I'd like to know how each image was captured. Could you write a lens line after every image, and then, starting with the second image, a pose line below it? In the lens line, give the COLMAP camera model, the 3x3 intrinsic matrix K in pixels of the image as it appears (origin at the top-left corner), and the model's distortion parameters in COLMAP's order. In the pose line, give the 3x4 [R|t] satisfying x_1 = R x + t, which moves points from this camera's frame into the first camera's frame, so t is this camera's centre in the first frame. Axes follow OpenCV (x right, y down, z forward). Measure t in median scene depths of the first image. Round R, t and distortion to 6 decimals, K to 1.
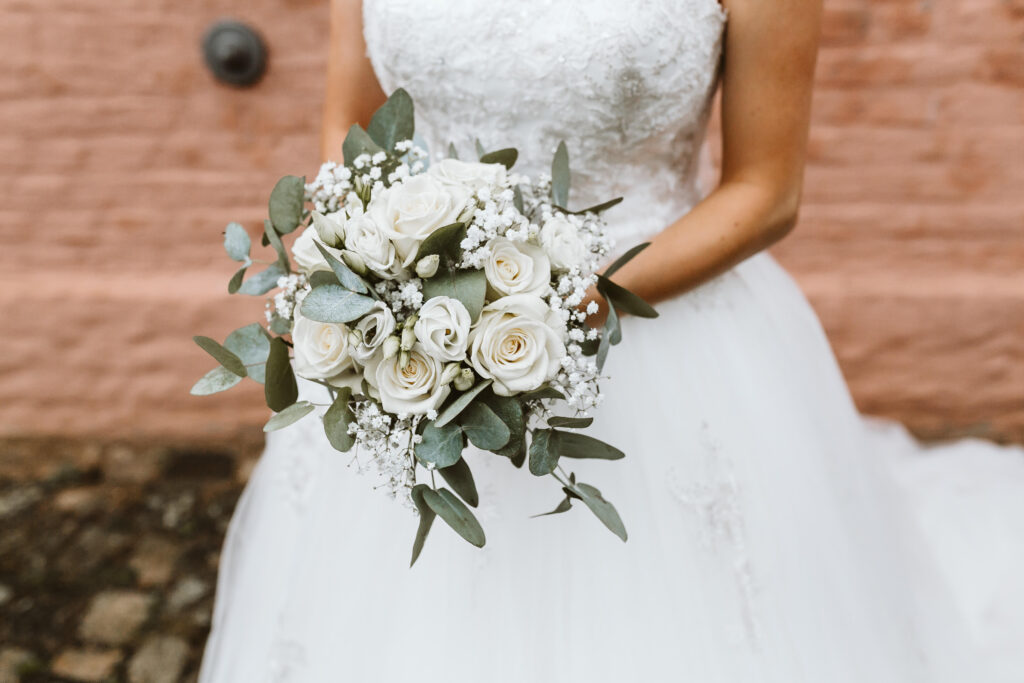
lens RADIAL K [[995.7, 0, 512.0], [0, 995.7, 341.5], [0, 0, 1]] dist [-0.005652, 0.002289]
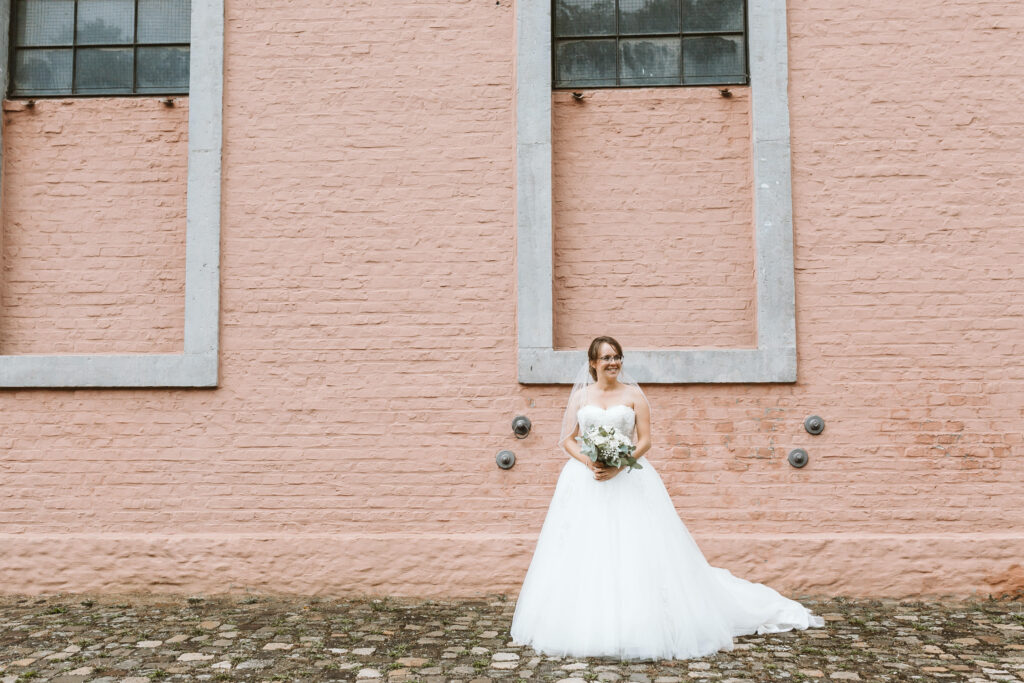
lens RADIAL K [[995.7, 0, 512.0], [0, 995.7, 341.5], [0, 0, 1]] dist [-0.005652, 0.002289]
pose [[0.999755, 0.021561, 0.004915, -0.266938], [-0.015224, 0.832238, -0.554209, 1.180629], [-0.016040, 0.553999, 0.832363, -1.924398]]
